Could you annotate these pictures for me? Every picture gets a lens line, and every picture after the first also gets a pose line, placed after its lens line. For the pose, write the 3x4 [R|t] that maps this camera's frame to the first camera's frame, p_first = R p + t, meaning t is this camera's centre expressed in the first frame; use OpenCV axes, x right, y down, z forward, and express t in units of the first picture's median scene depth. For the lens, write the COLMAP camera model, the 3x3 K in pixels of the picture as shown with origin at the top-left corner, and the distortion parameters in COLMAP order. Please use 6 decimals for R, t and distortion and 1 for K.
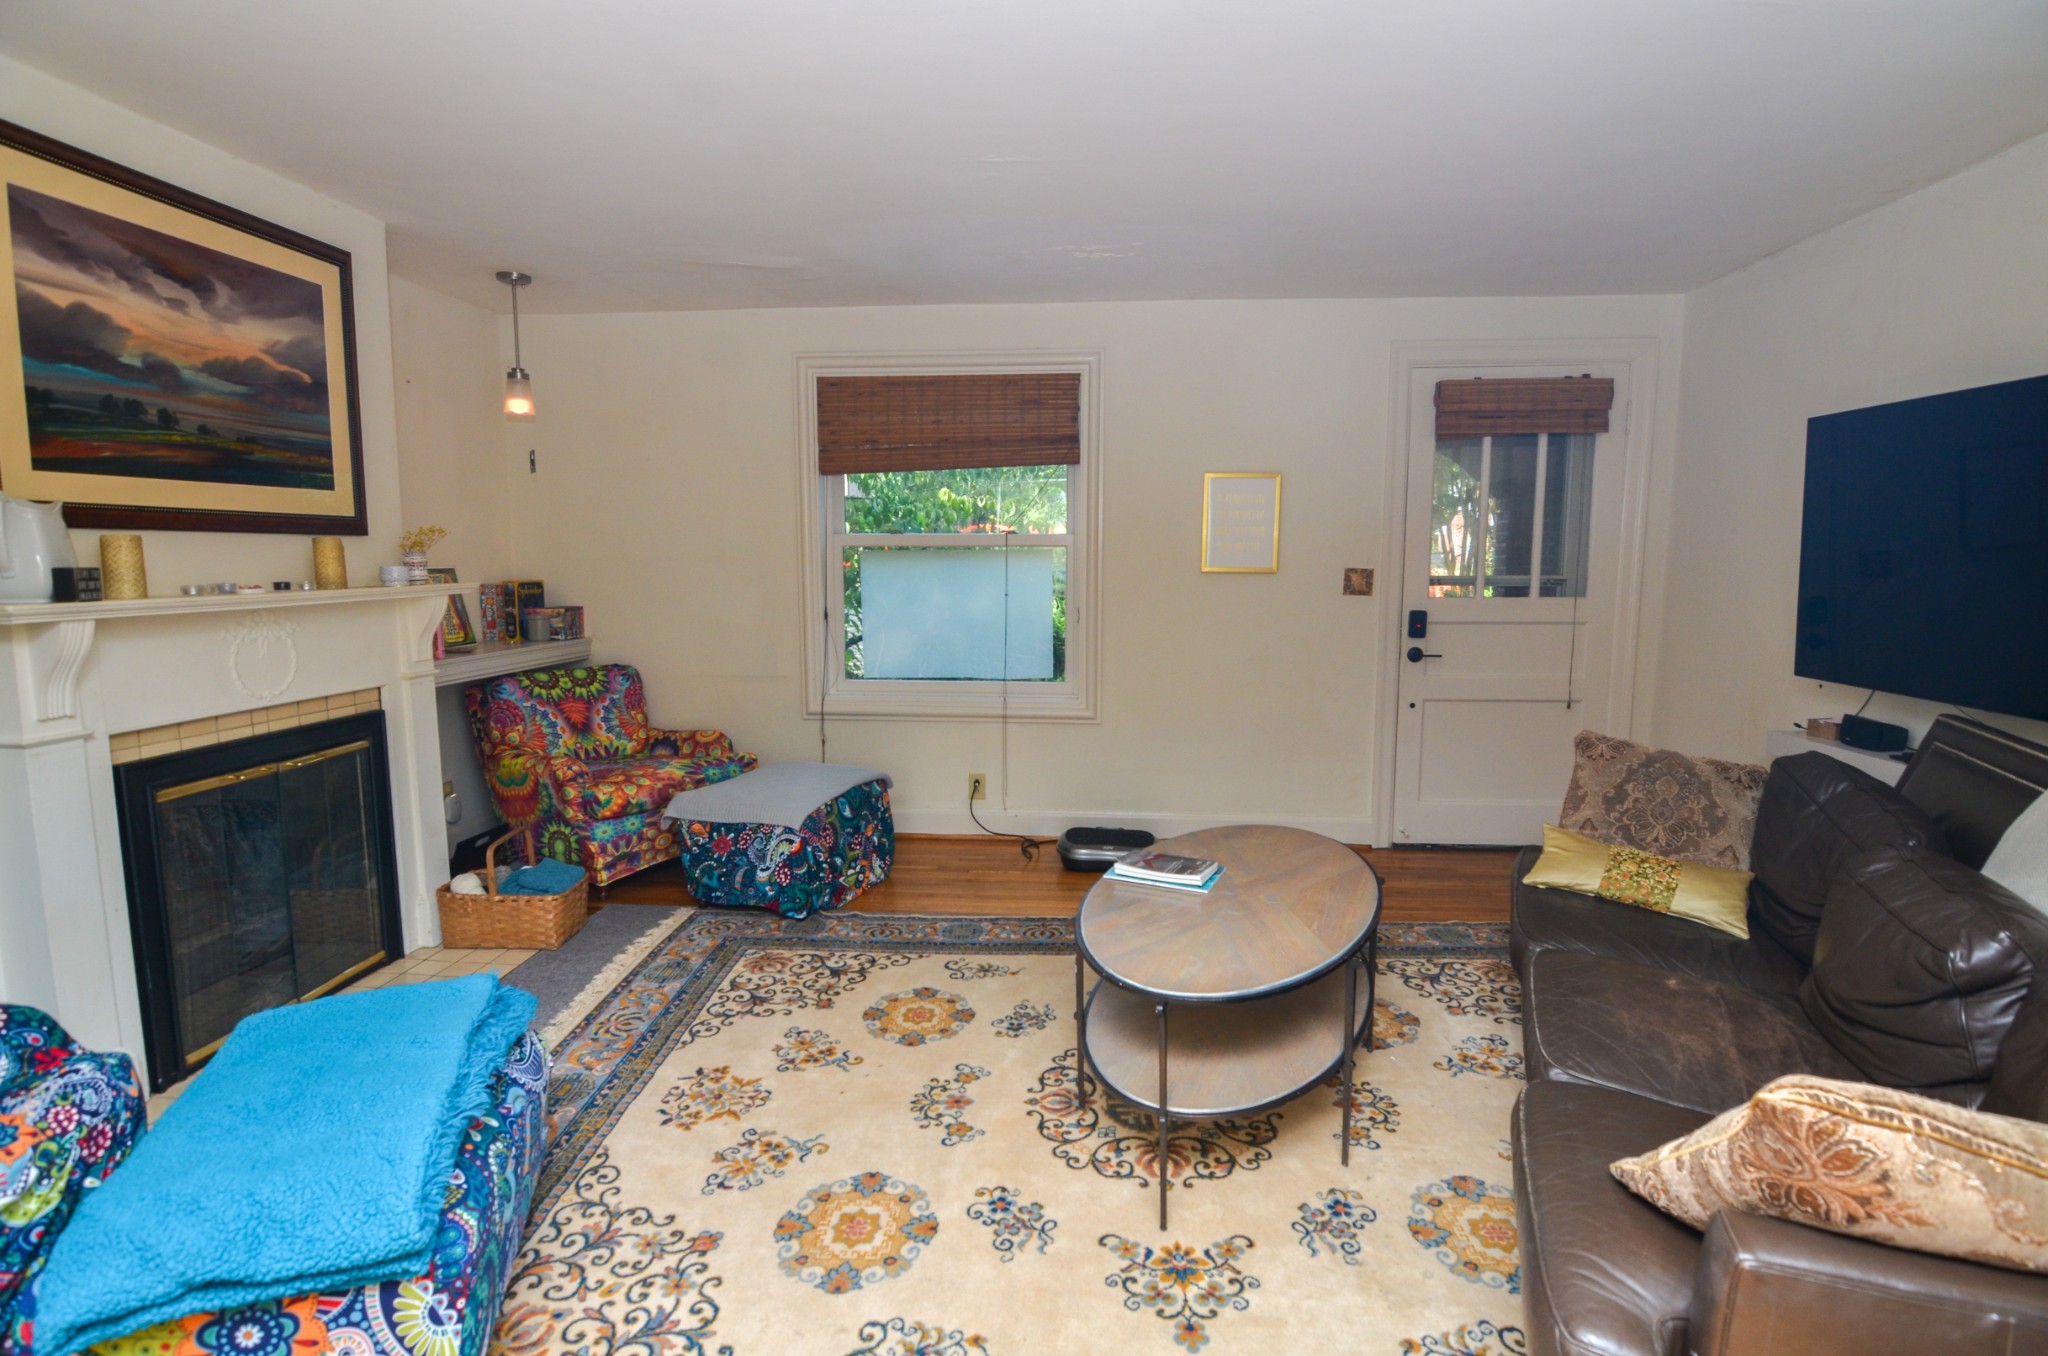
lens RADIAL K [[1000.7, 0, 1024.0], [0, 1000.7, 678.0], [0, 0, 1]] dist [-0.018009, -0.000908]
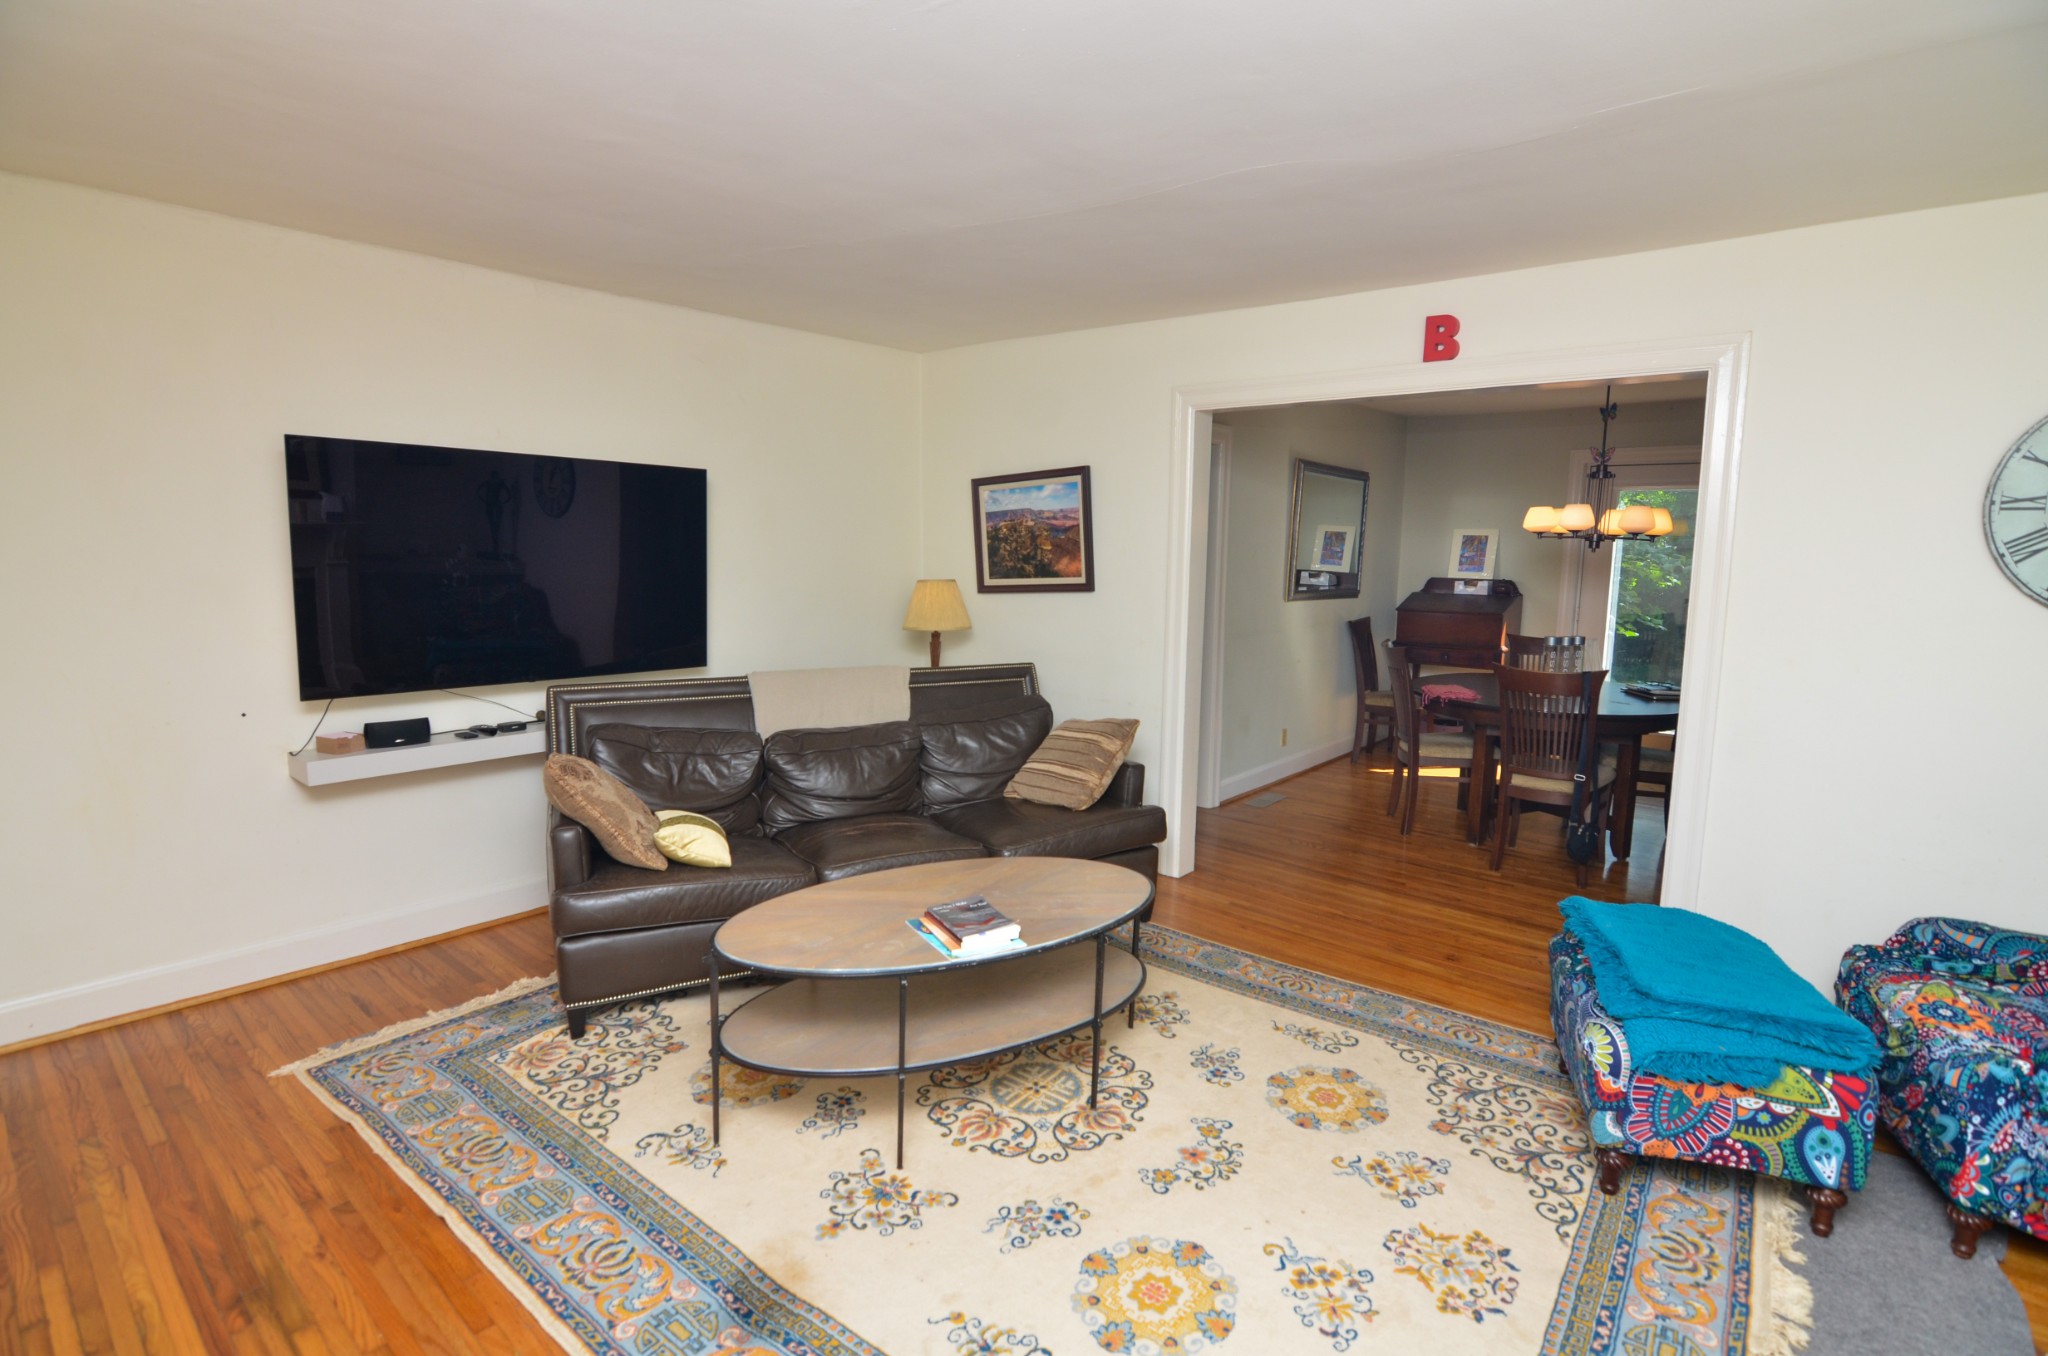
lens RADIAL K [[1000.7, 0, 1024.0], [0, 1000.7, 678.0], [0, 0, 1]] dist [-0.018009, -0.000908]
pose [[-0.814481, -0.089093, 0.573309, -0.476432], [0.054741, 0.971931, 0.228808, -0.285858], [-0.577602, 0.217743, -0.786743, 1.854819]]
